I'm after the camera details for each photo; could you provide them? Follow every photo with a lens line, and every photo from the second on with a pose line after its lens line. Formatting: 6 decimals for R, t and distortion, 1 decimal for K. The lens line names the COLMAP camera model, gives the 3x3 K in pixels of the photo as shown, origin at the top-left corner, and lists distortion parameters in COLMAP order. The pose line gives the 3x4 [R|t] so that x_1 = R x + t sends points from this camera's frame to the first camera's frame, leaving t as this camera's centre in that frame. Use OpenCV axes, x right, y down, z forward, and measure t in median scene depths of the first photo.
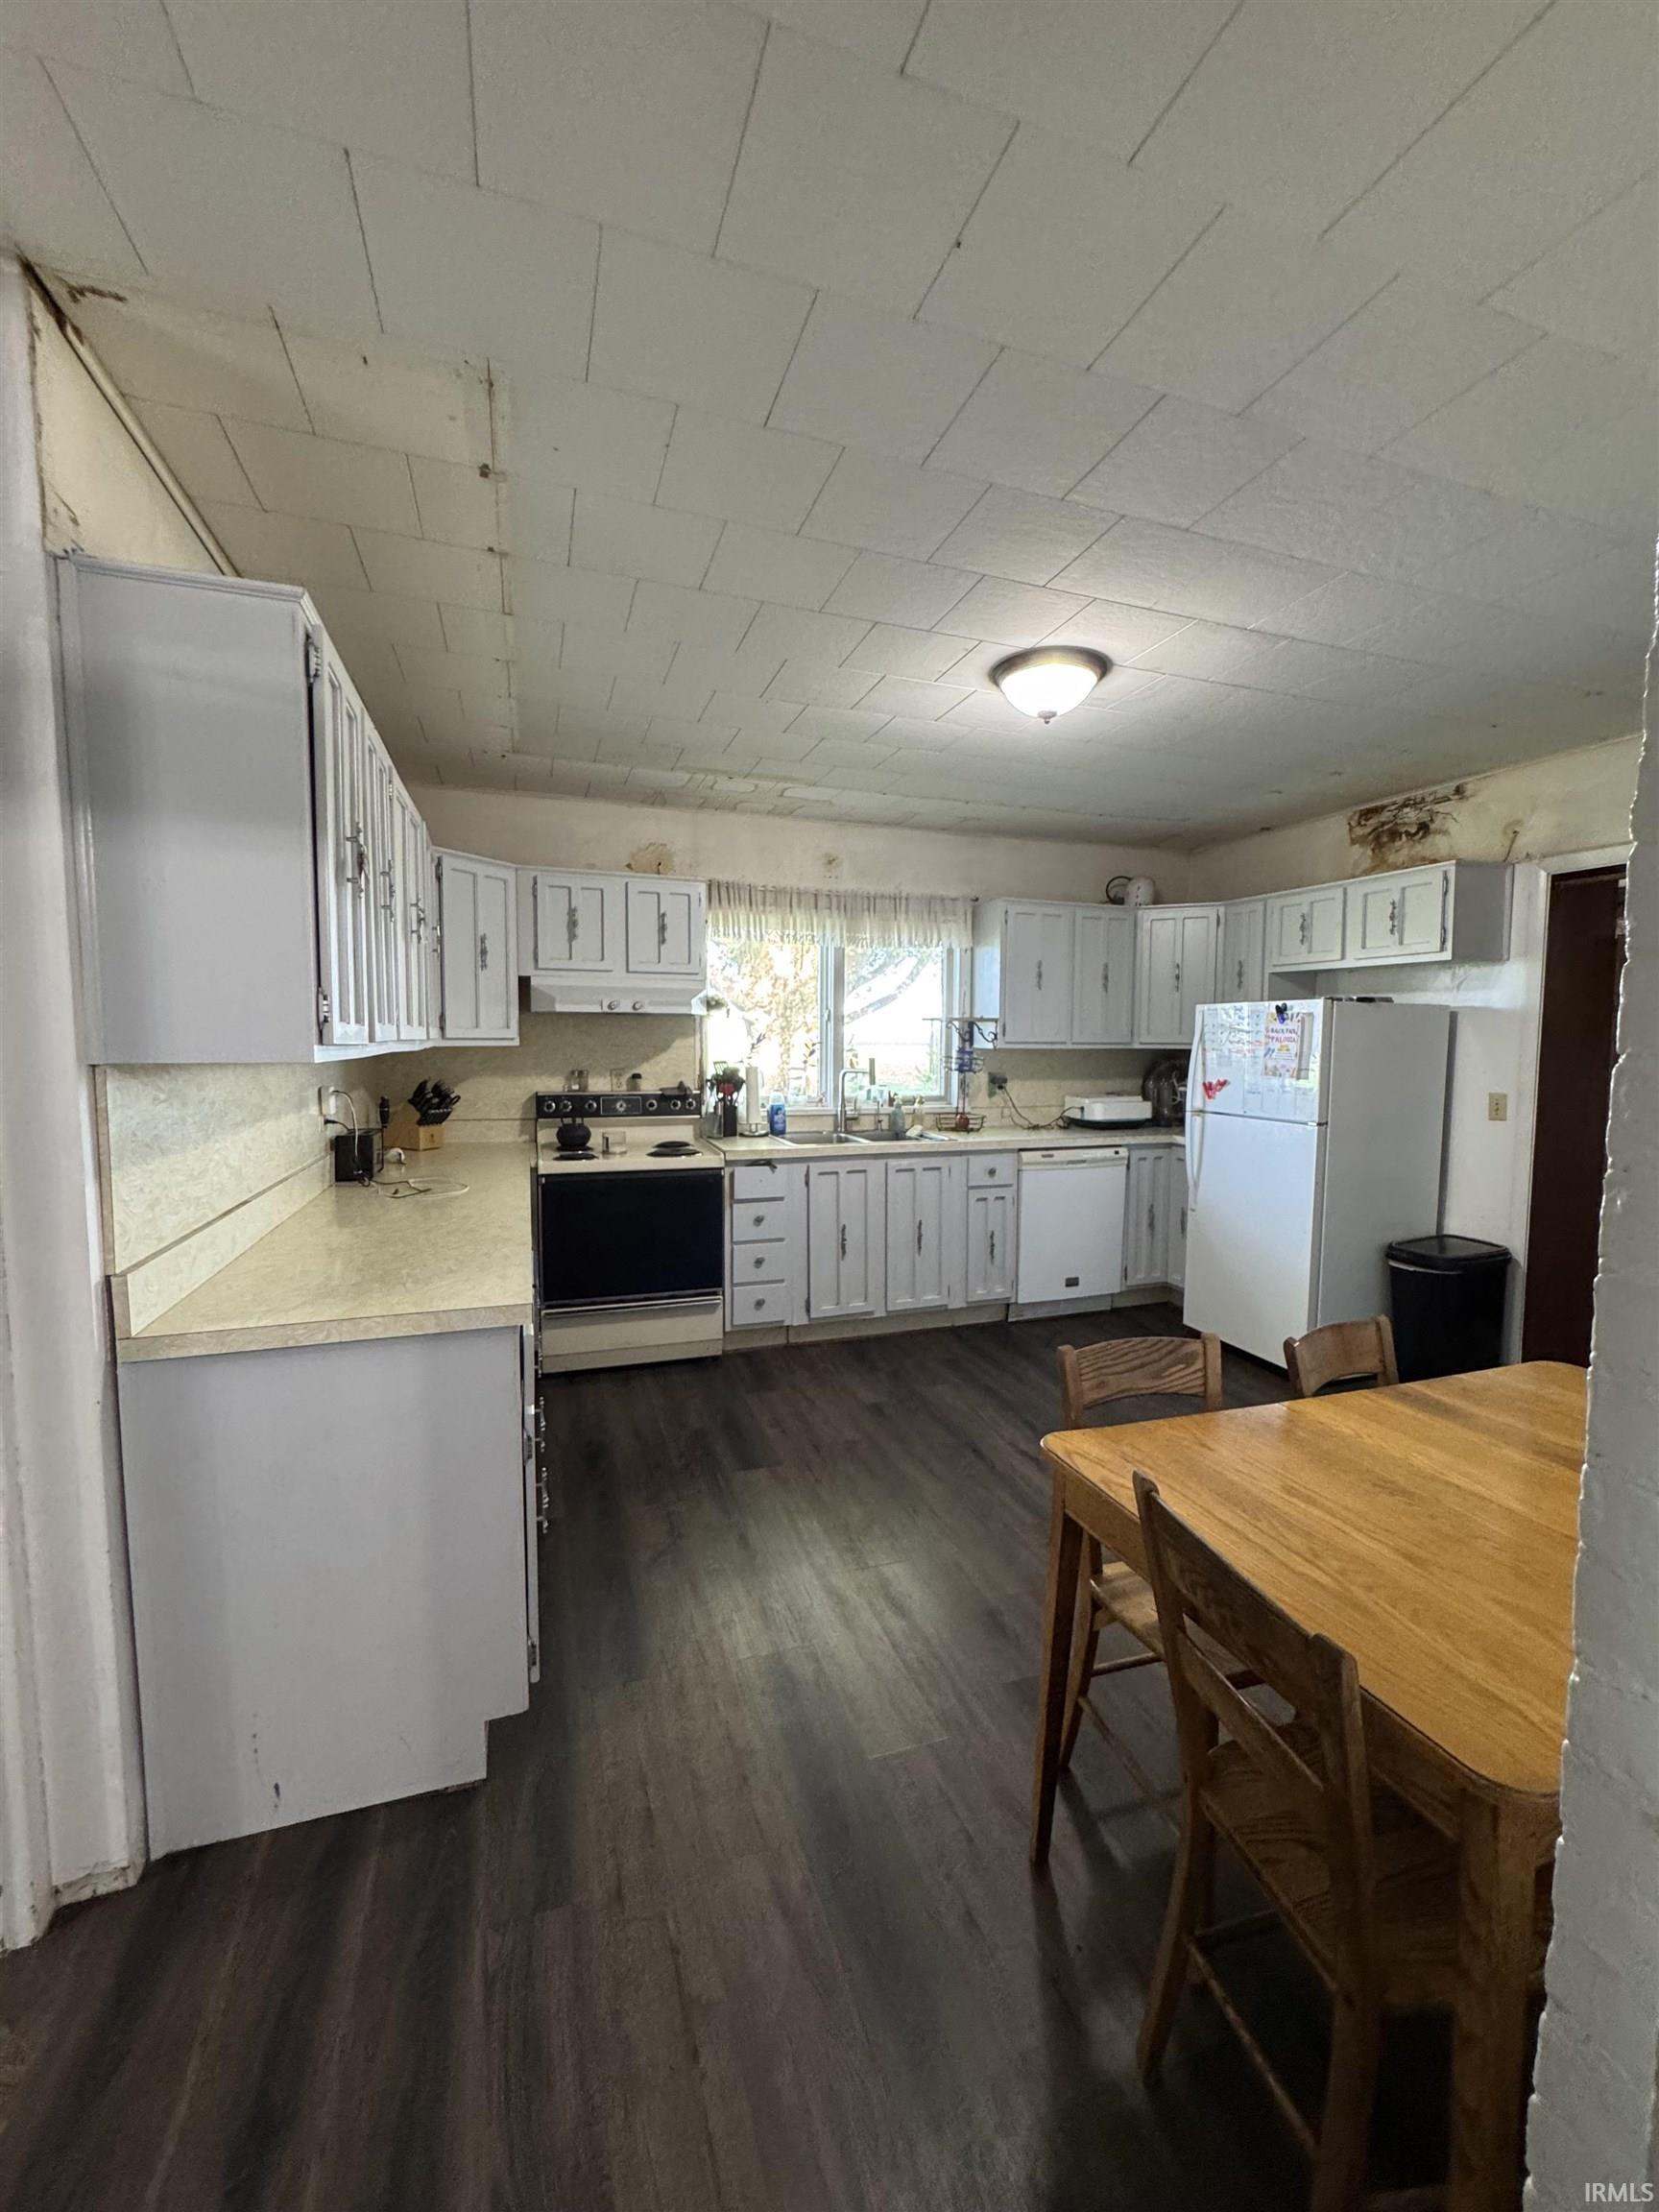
lens RADIAL K [[889.3, 0, 827.5], [0, 889.3, 1104.0], [0, 0, 1]] dist [-0.000627, -0.000062]
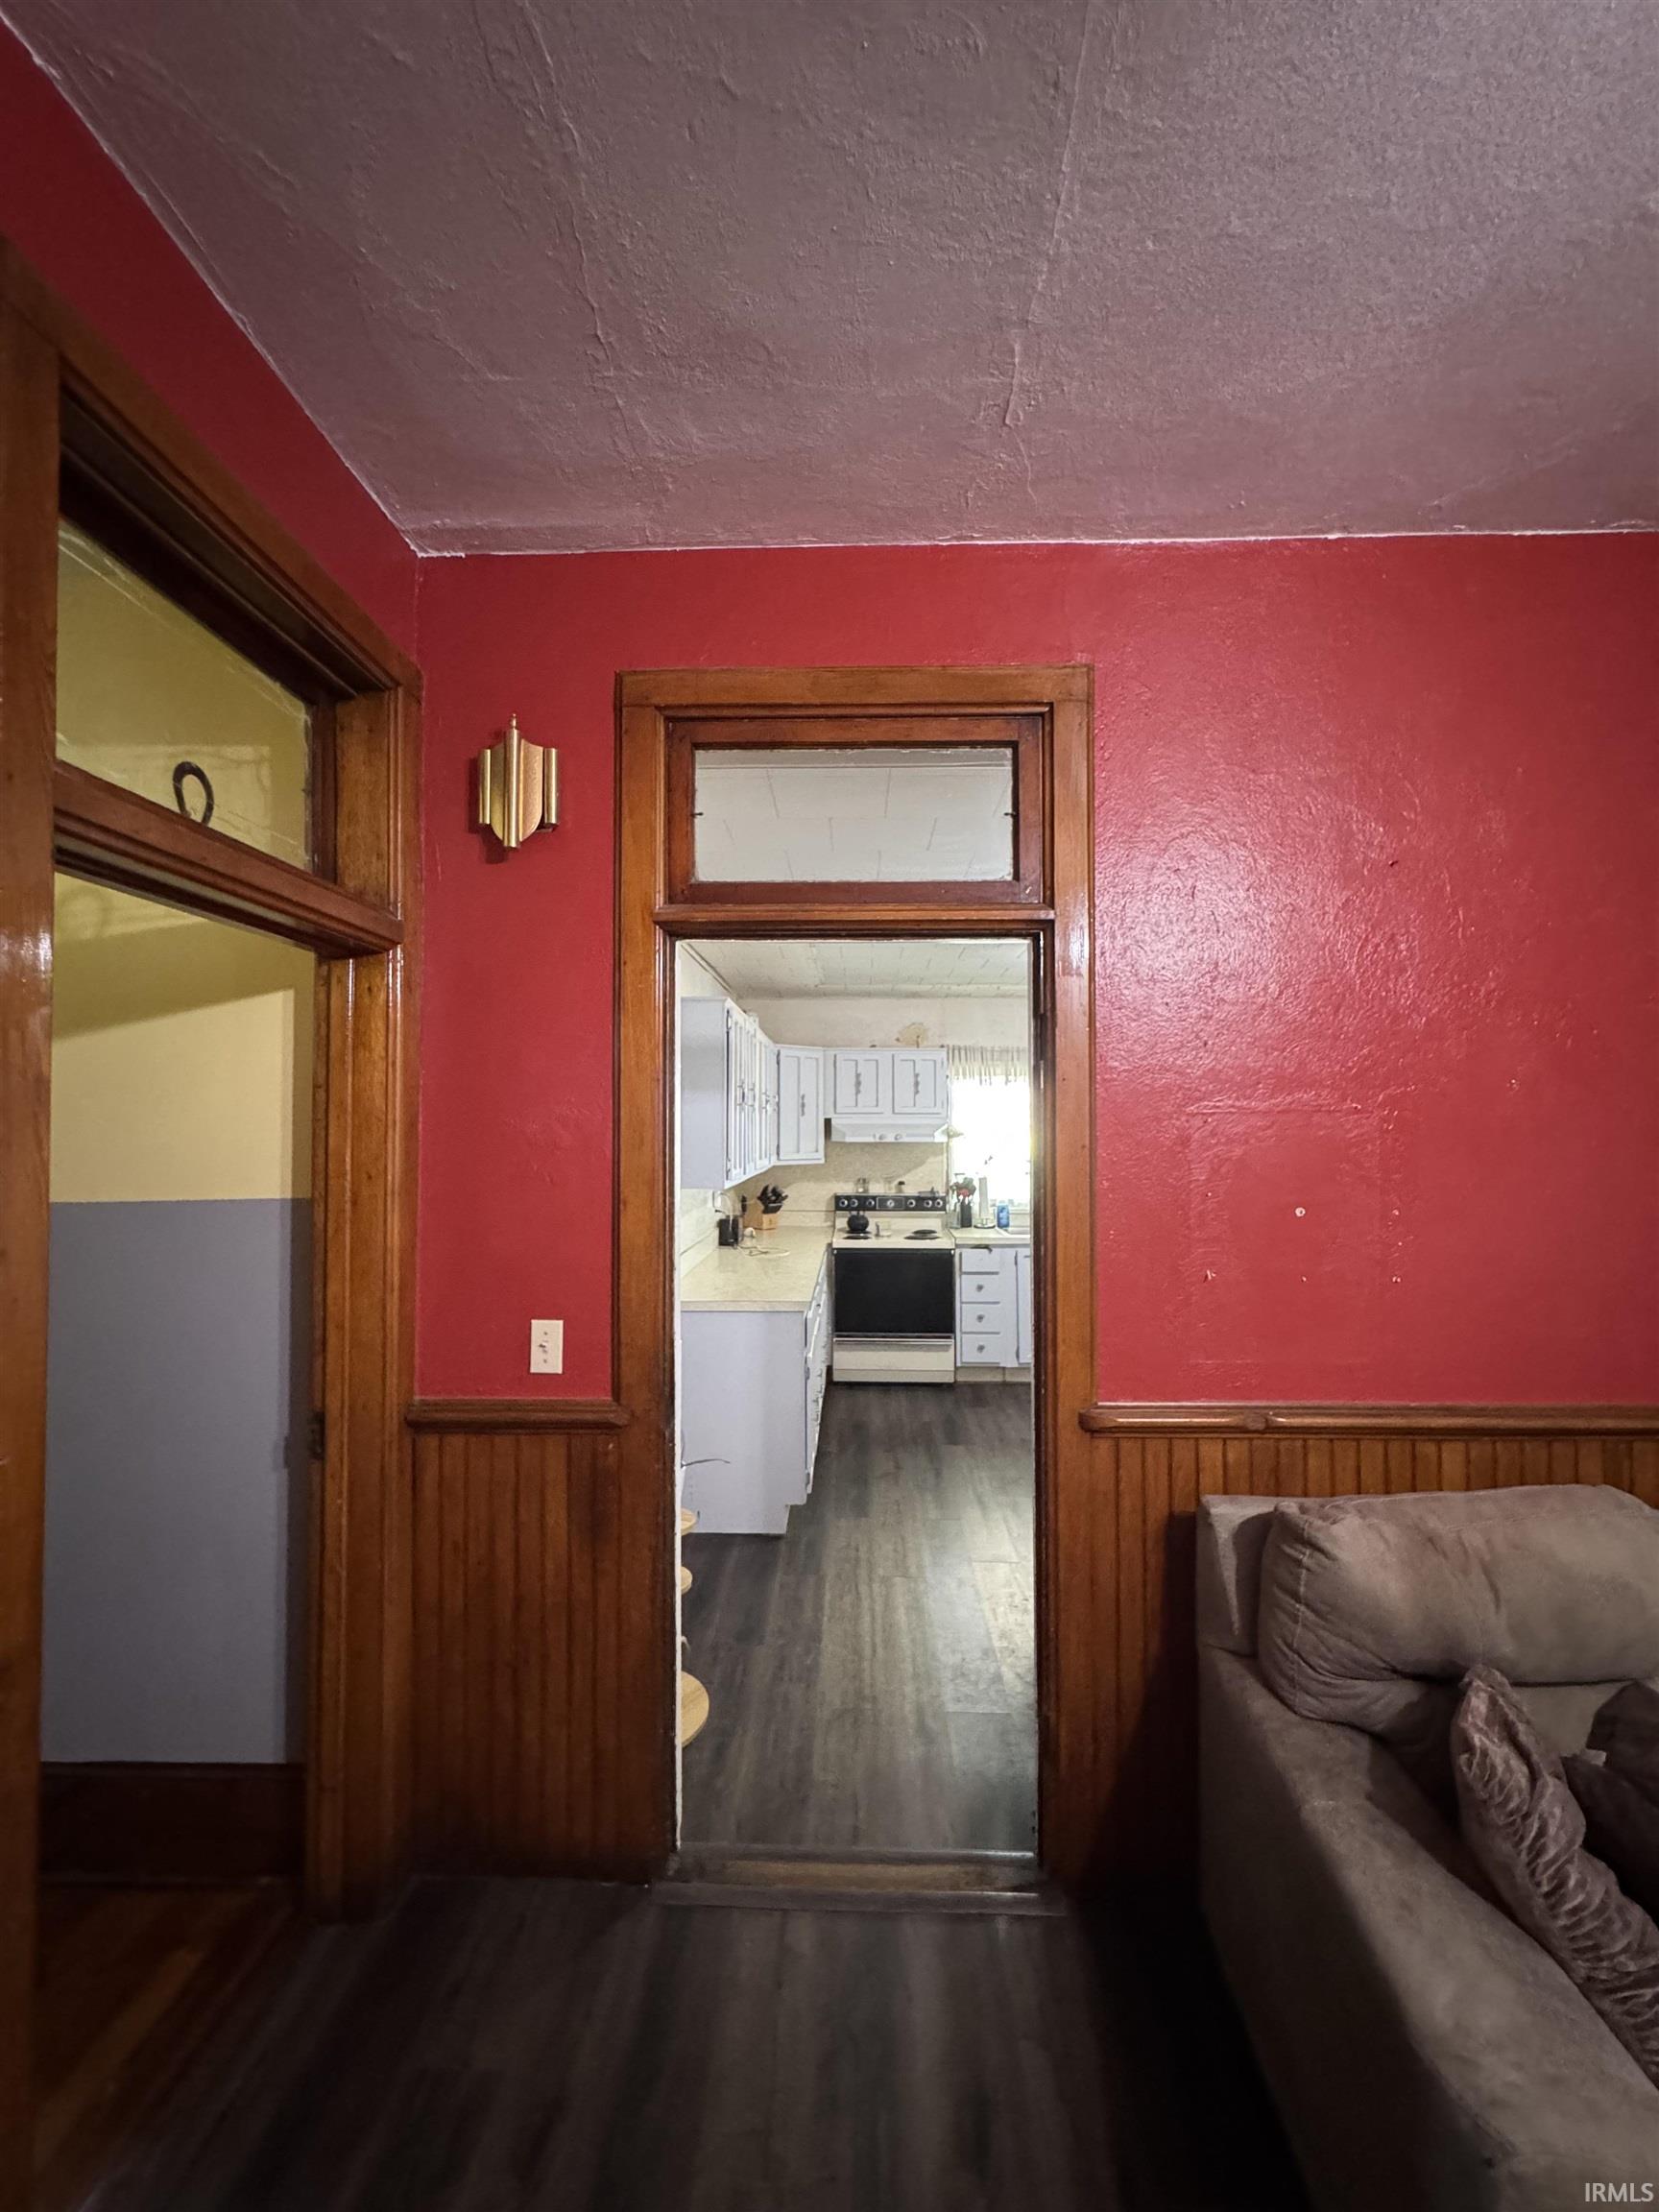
lens RADIAL K [[889.3, 0, 823.7], [0, 889.3, 1108.7], [0, 0, 1]] dist [-0.000627, -0.000062]
pose [[0.935175, -0.014033, -0.353907, 0.196786], [-0.020258, 0.995460, -0.093002, -0.016361], [0.353605, 0.094143, 0.930645, -0.436473]]
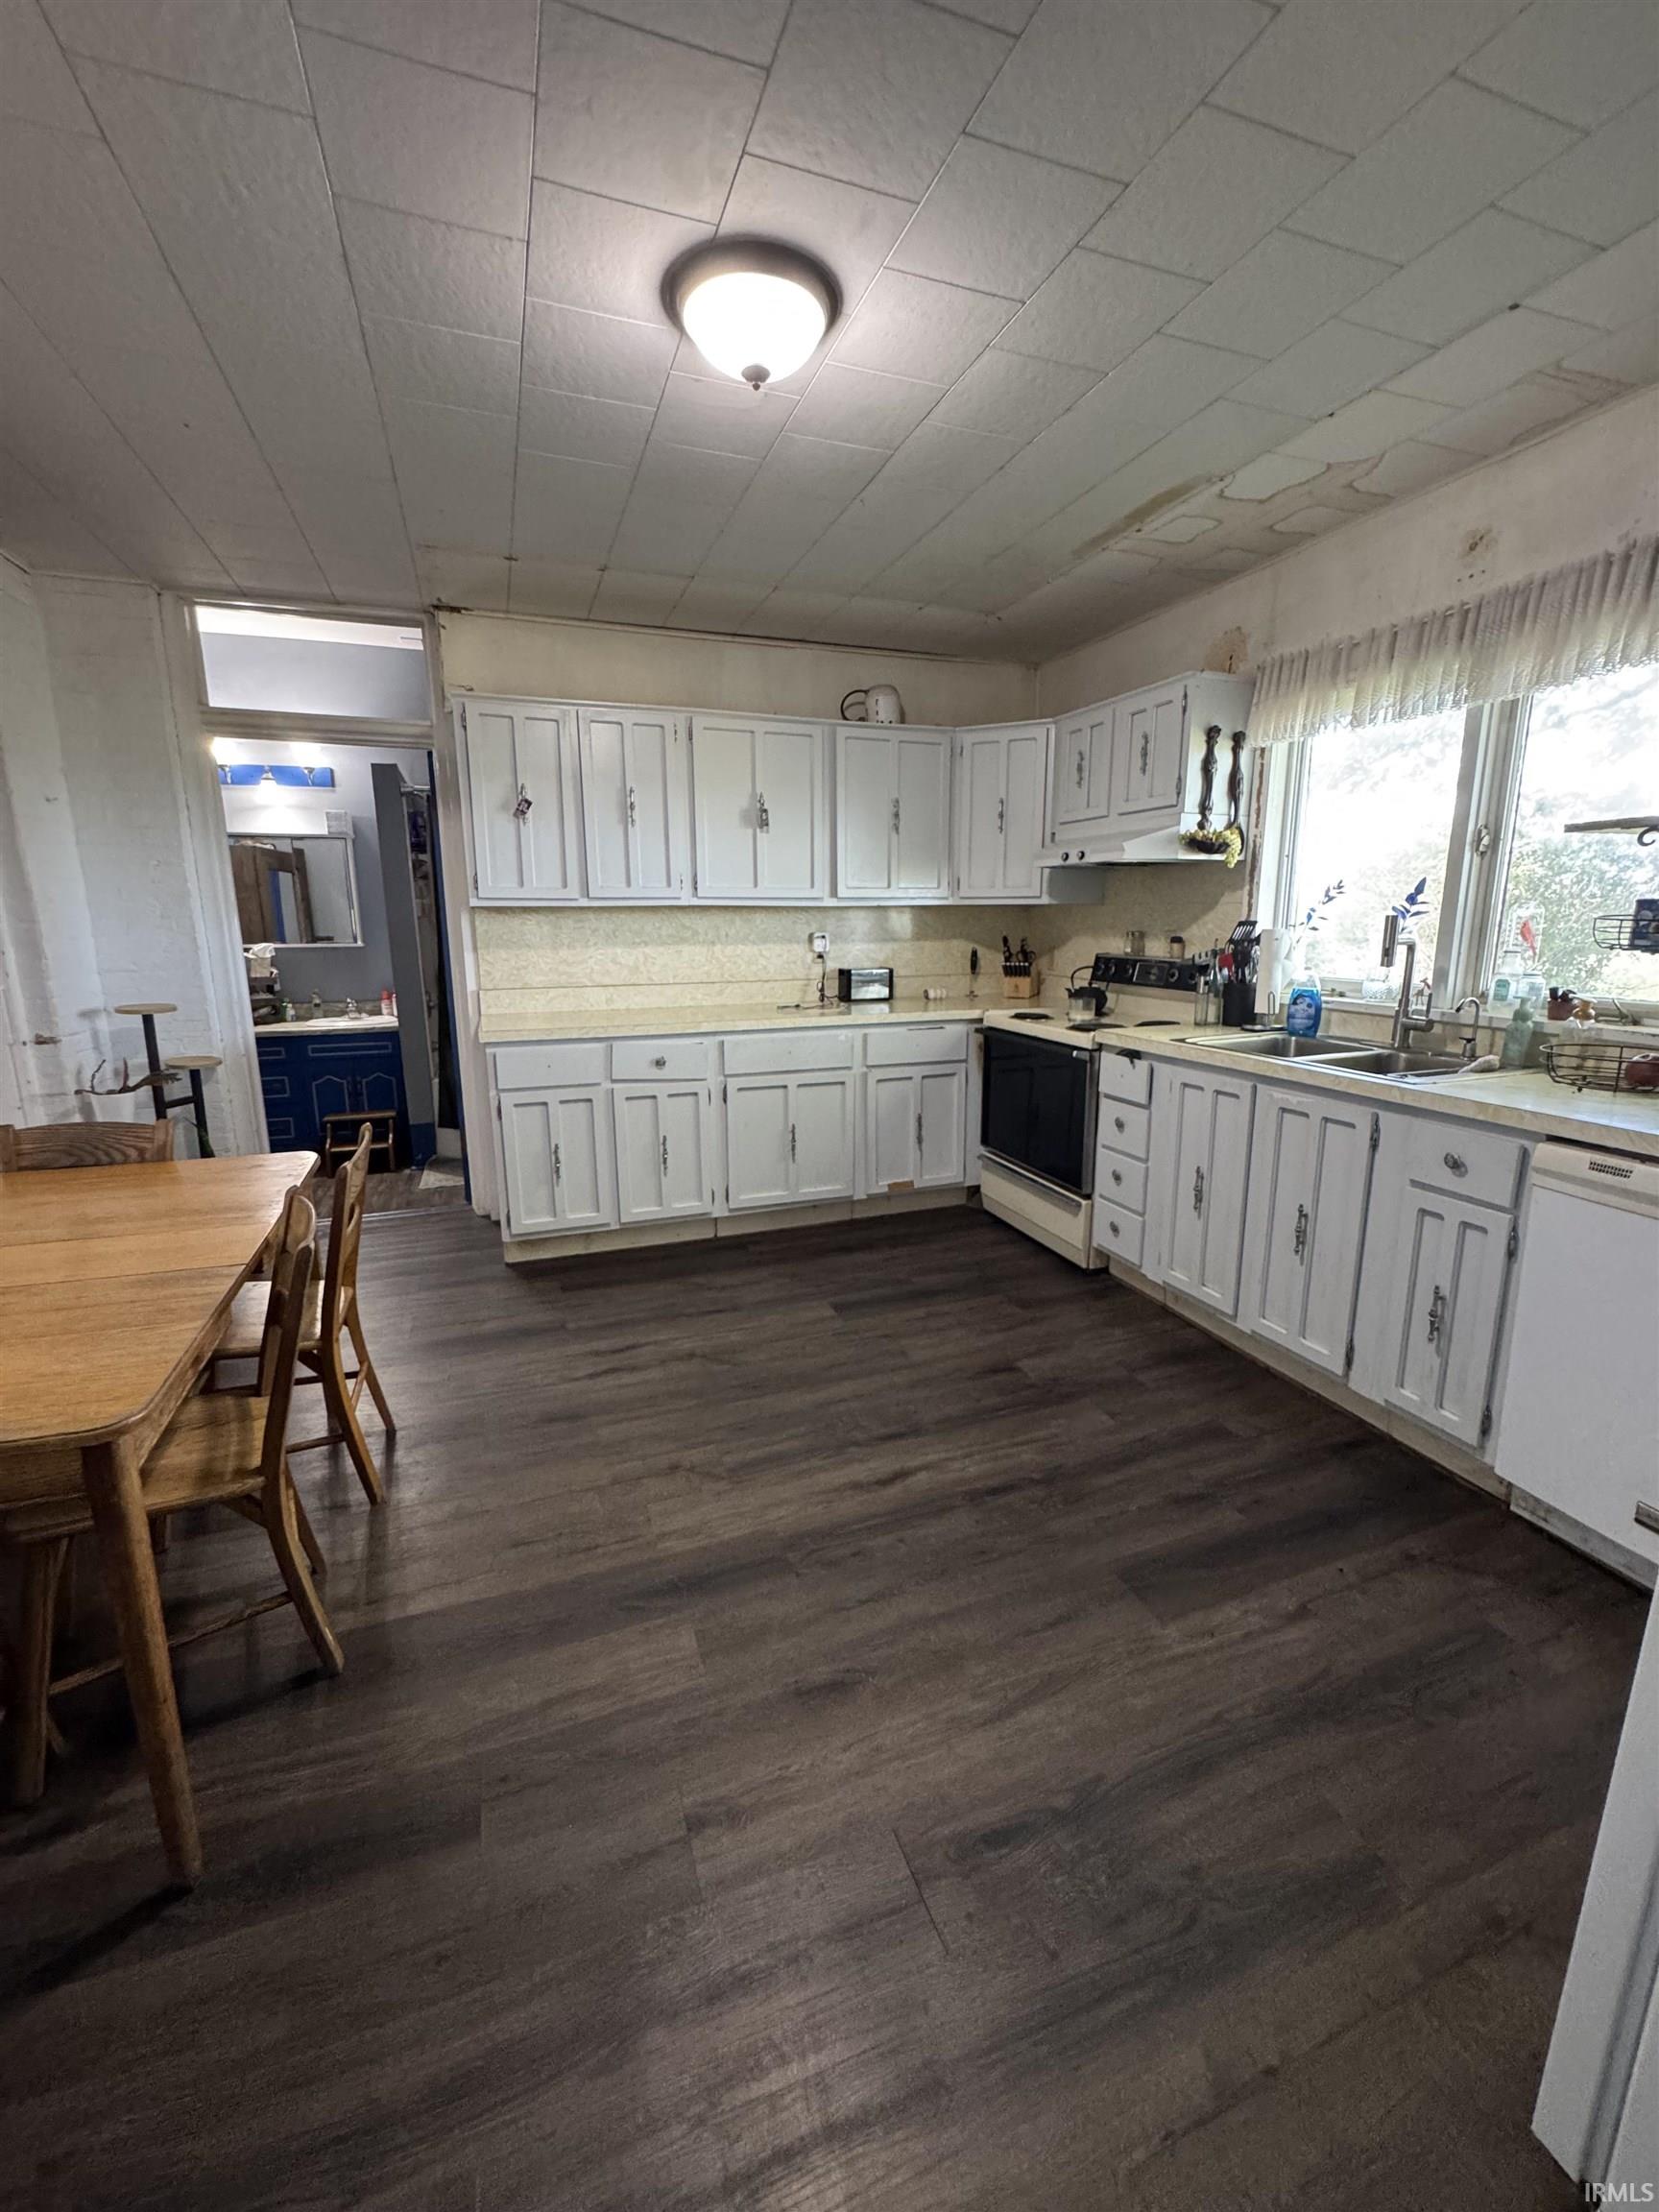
lens RADIAL K [[889.3, 0, 831.5], [0, 889.3, 1104.2], [0, 0, 1]] dist [-0.000627, -0.000062]
pose [[0.020617, 0.197553, -0.980075, 0.687336], [-0.072087, 0.978026, 0.195624, -0.022640], [0.997185, 0.066617, 0.034405, 0.724970]]
